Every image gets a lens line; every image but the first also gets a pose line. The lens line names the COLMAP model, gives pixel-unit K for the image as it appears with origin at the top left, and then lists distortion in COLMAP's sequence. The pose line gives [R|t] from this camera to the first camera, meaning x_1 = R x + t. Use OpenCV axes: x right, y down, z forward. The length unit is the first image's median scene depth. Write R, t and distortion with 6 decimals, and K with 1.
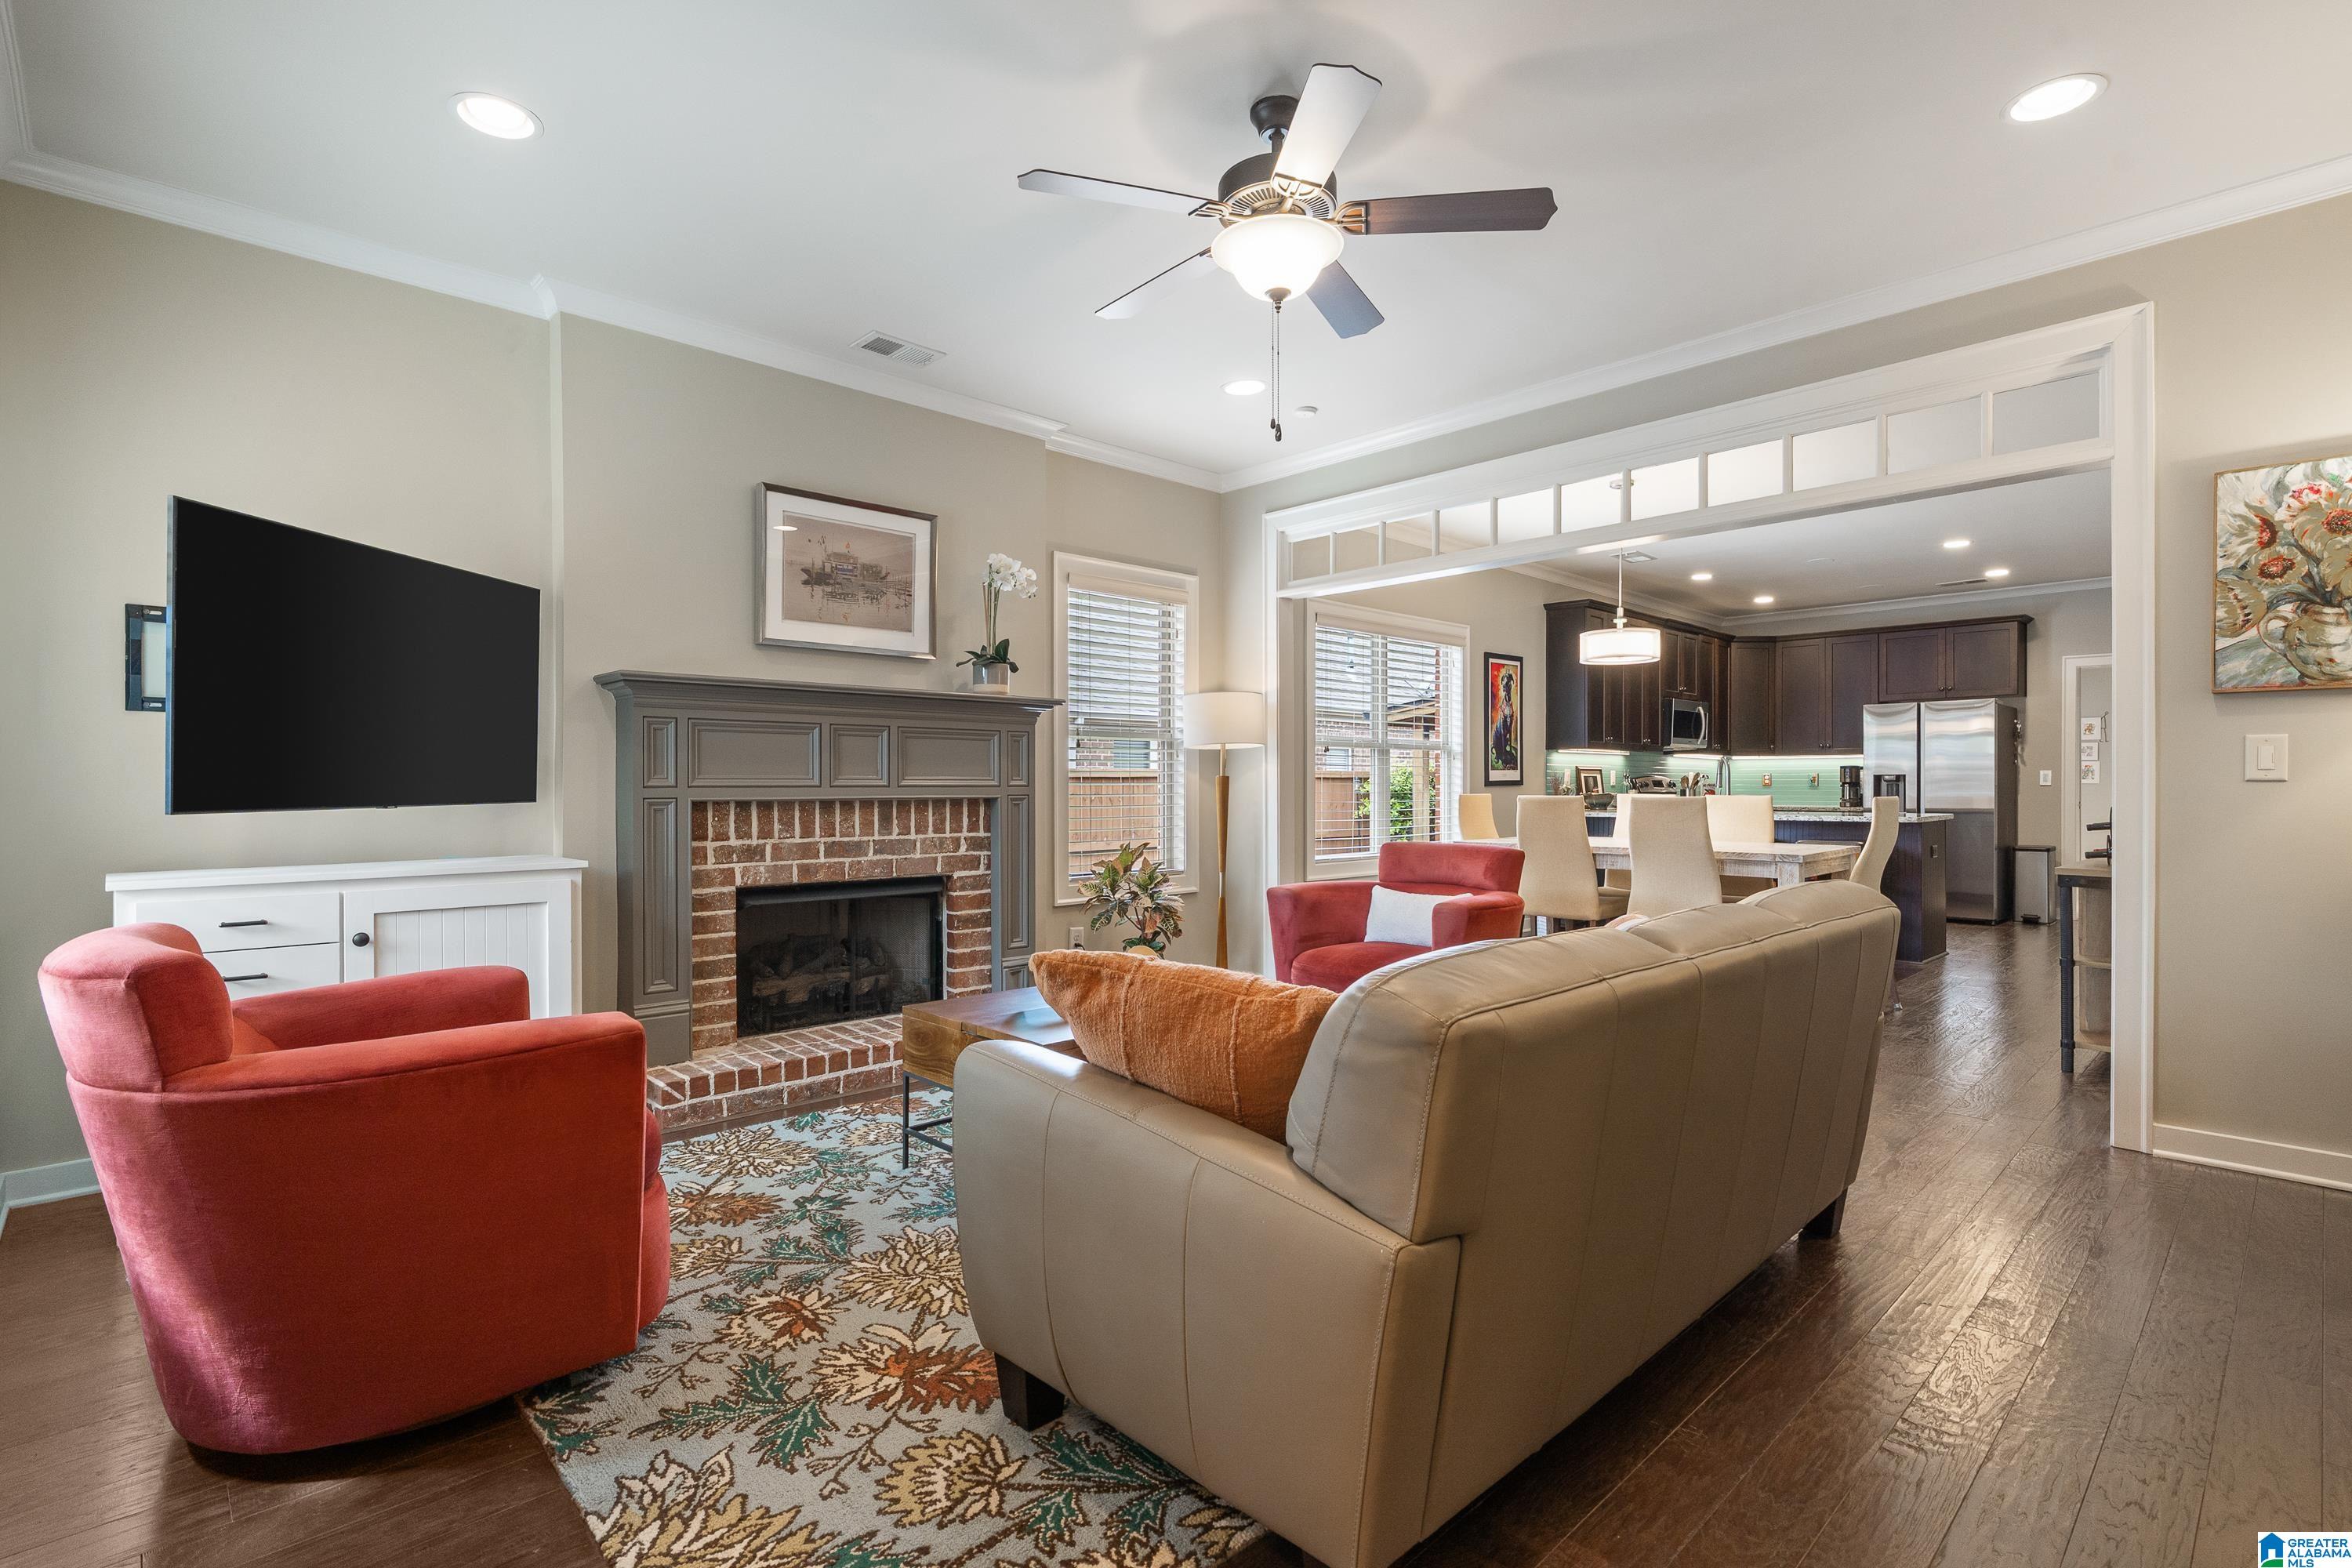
lens RADIAL K [[1087.7, 0, 1185.5], [0, 1087.7, 785.4], [0, 0, 1]] dist [-0.006841, 0.002109]
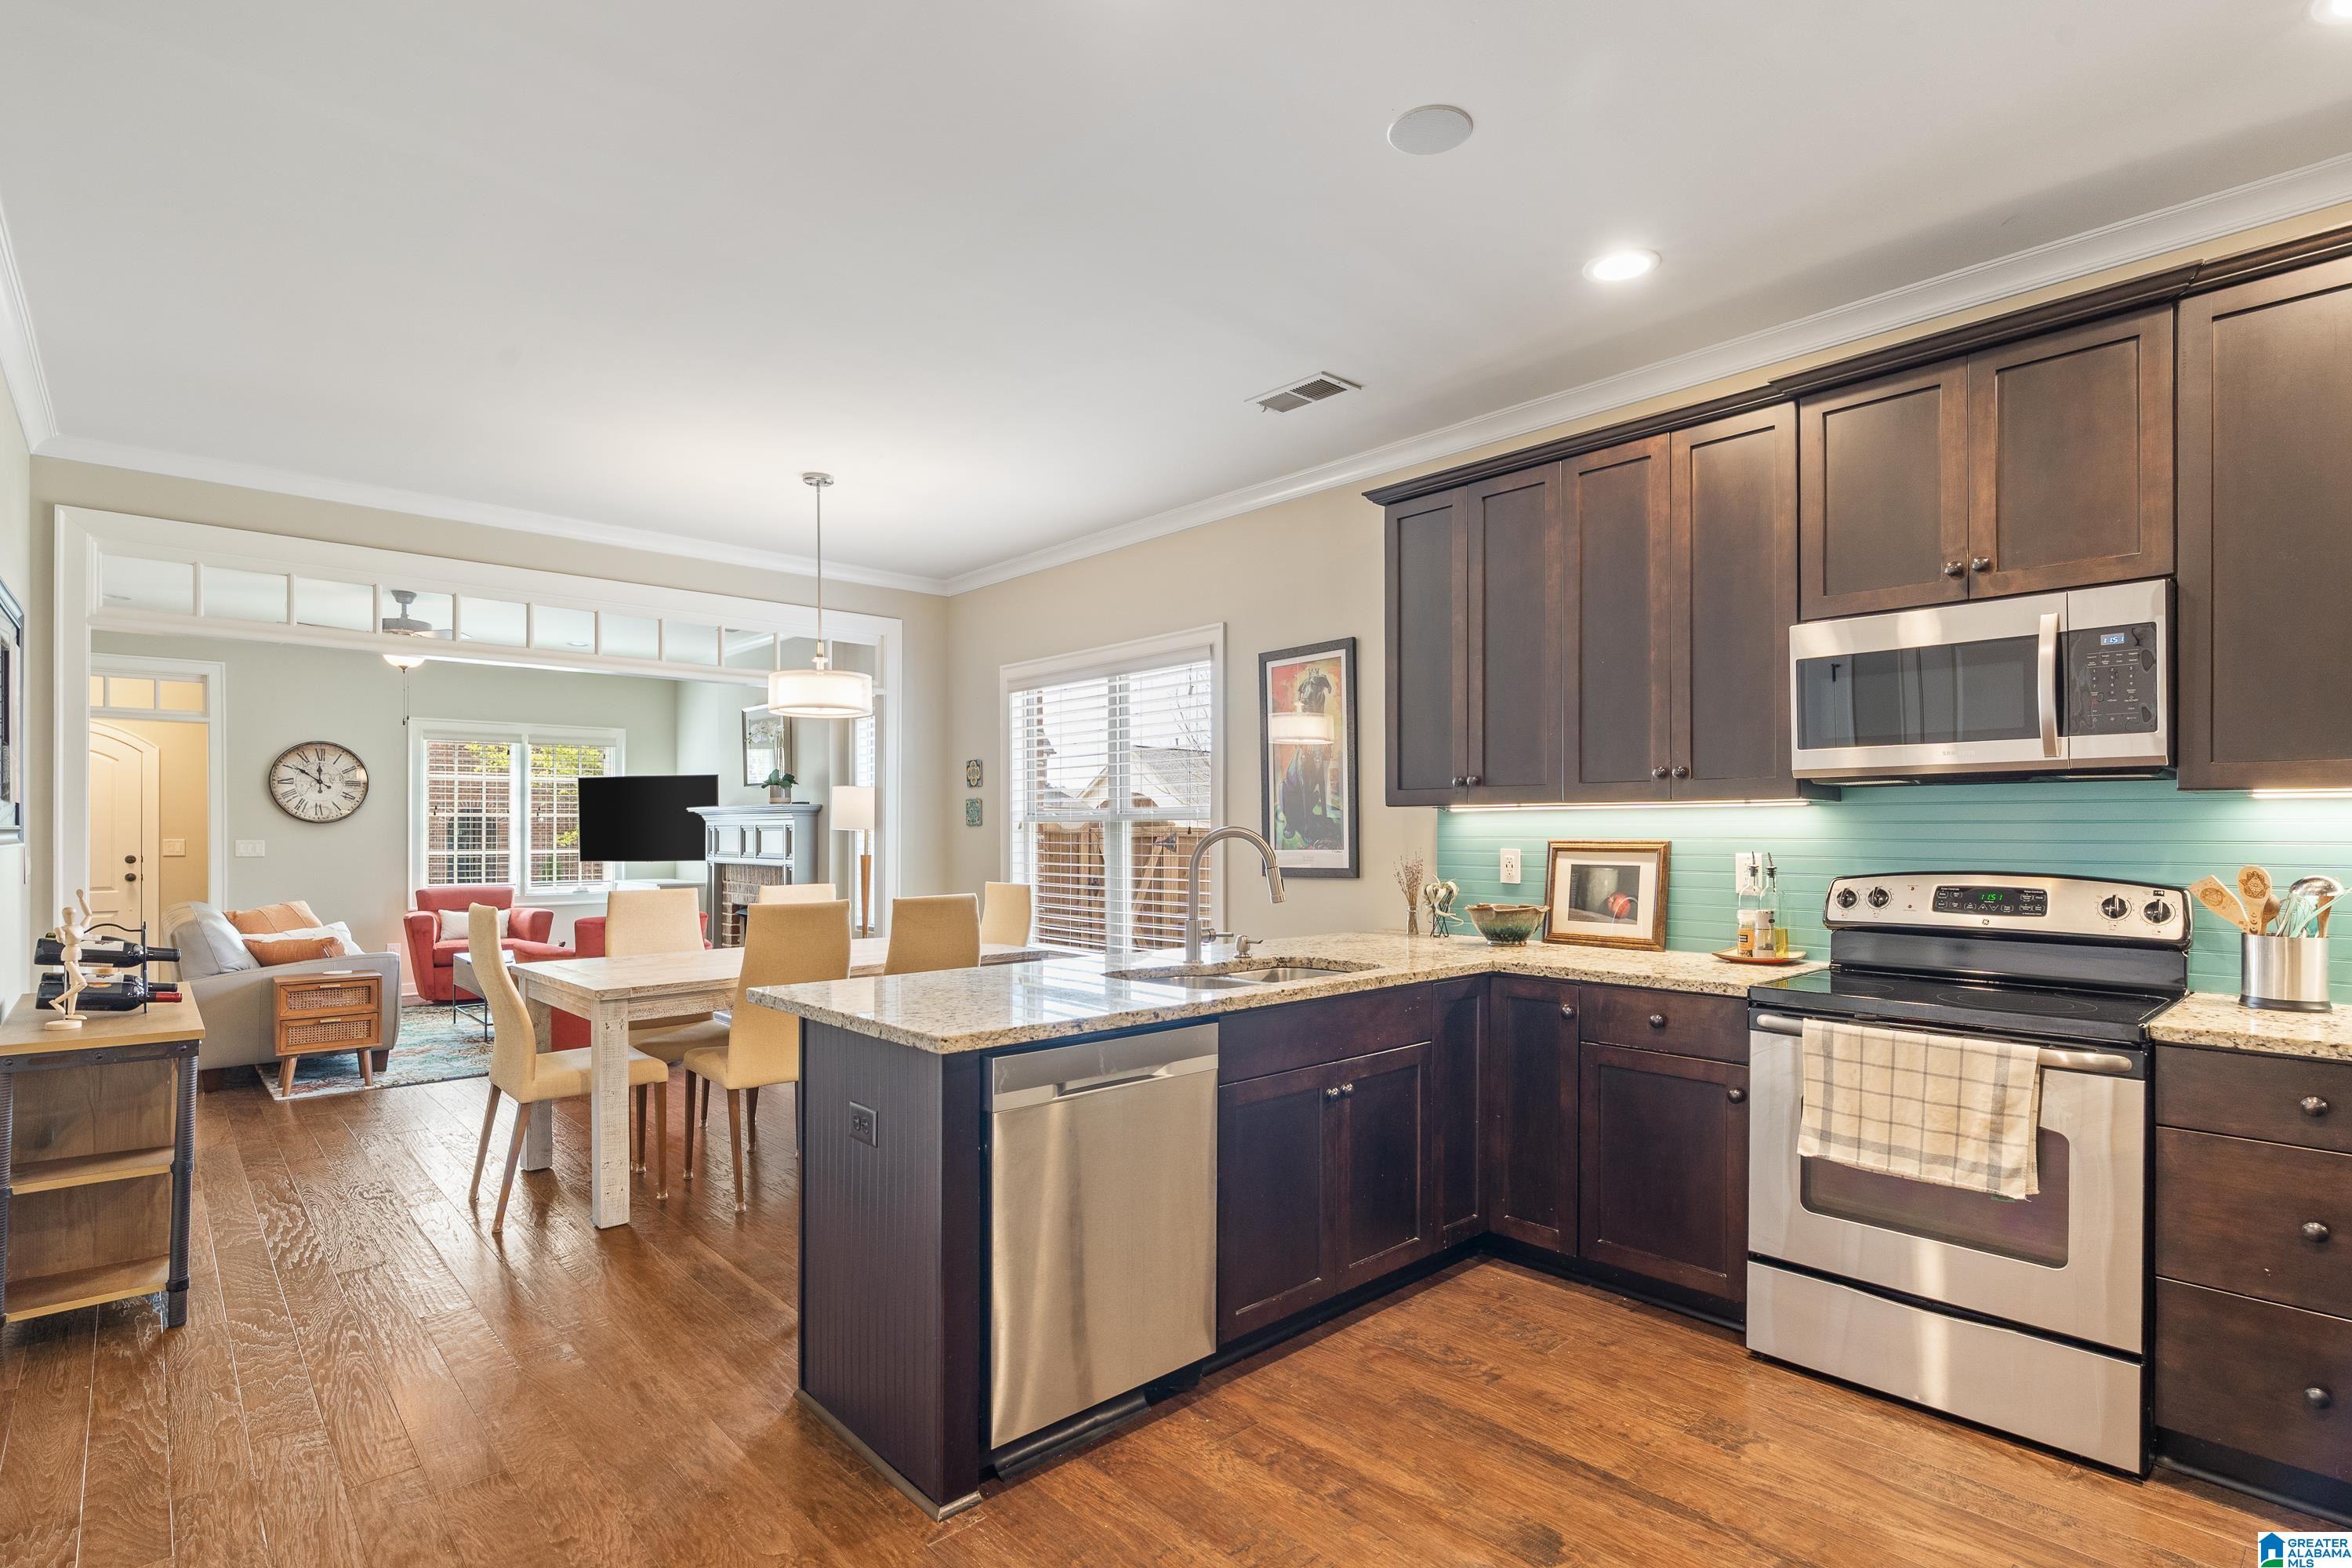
lens RADIAL K [[1167.3, 0, 1190.1], [0, 1167.3, 830.4], [0, 0, 1]] dist [-0.010677, -0.000247]
pose [[-0.023459, 0.001499, -0.999724, 1.591017], [0.002415, 0.999996, 0.001443, -0.044065], [0.999722, -0.002381, -0.023463, 1.679745]]
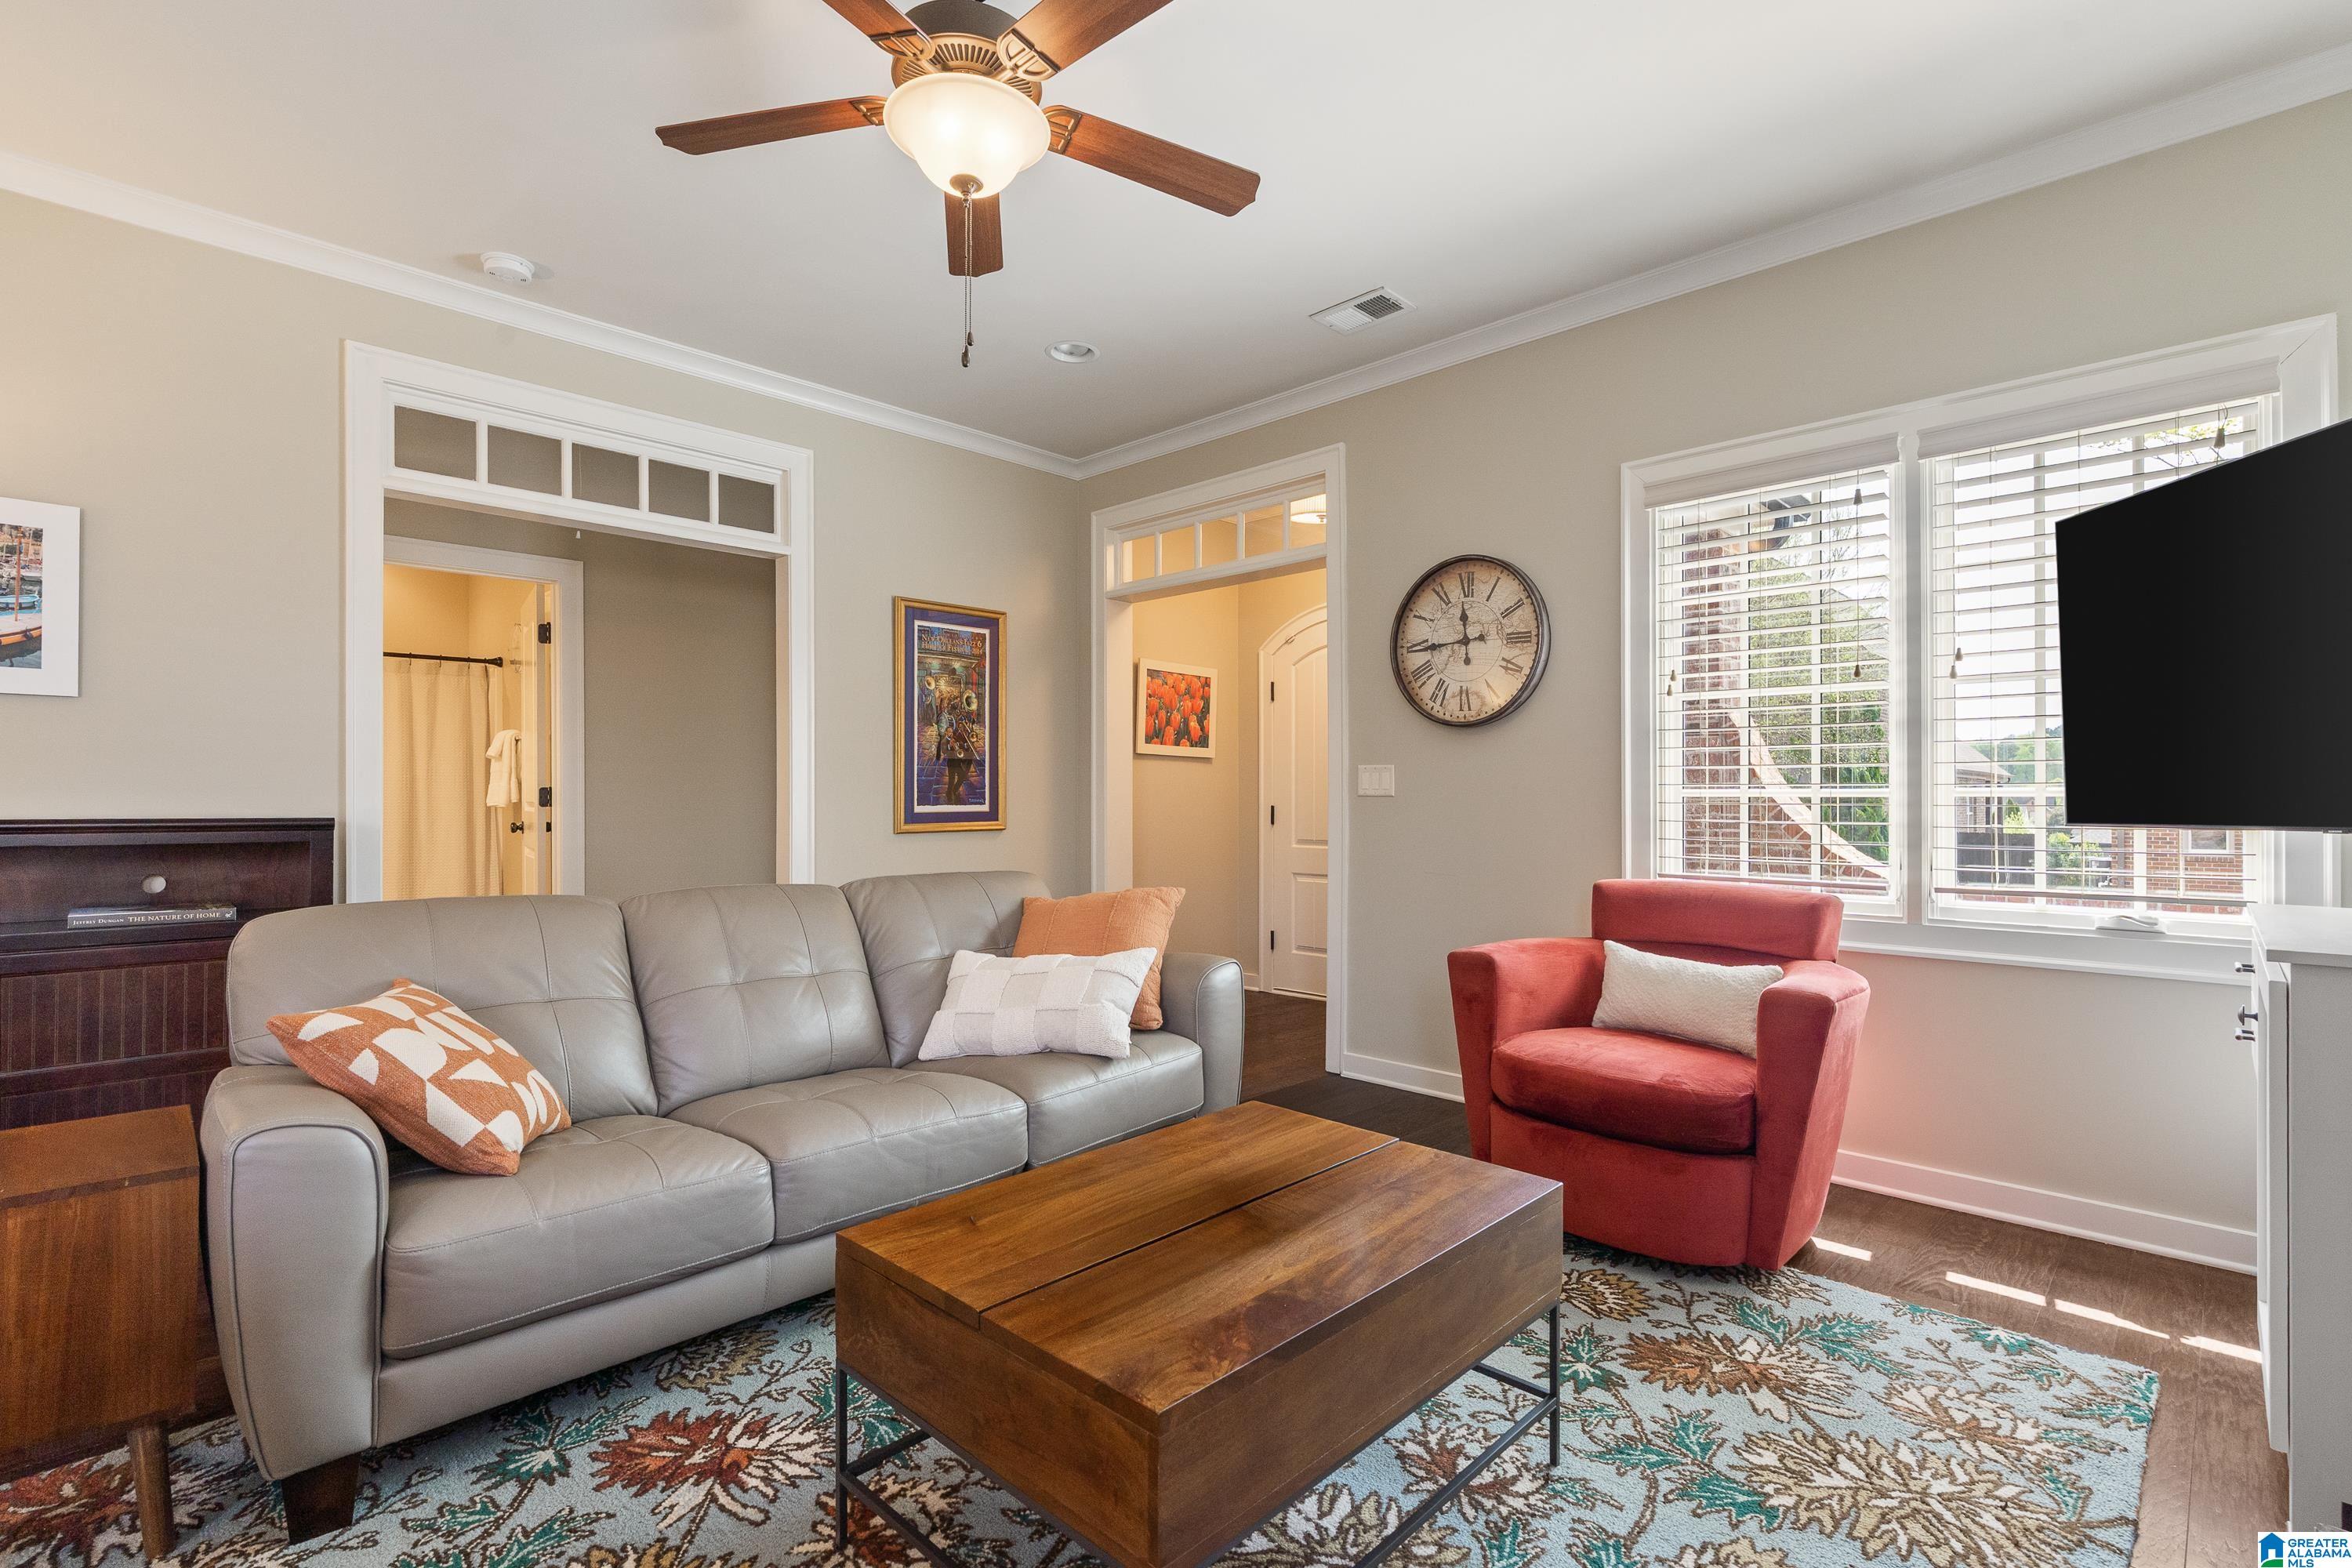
lens RADIAL K [[1087.7, 0, 1182.1], [0, 1087.7, 788.3], [0, 0, 1]] dist [-0.006841, 0.002109]
pose [[-0.999550, -0.000831, -0.030001, -0.029654], [-0.000474, 0.999929, -0.011916, 0.001949], [0.030009, -0.011897, -0.999479, 1.056769]]
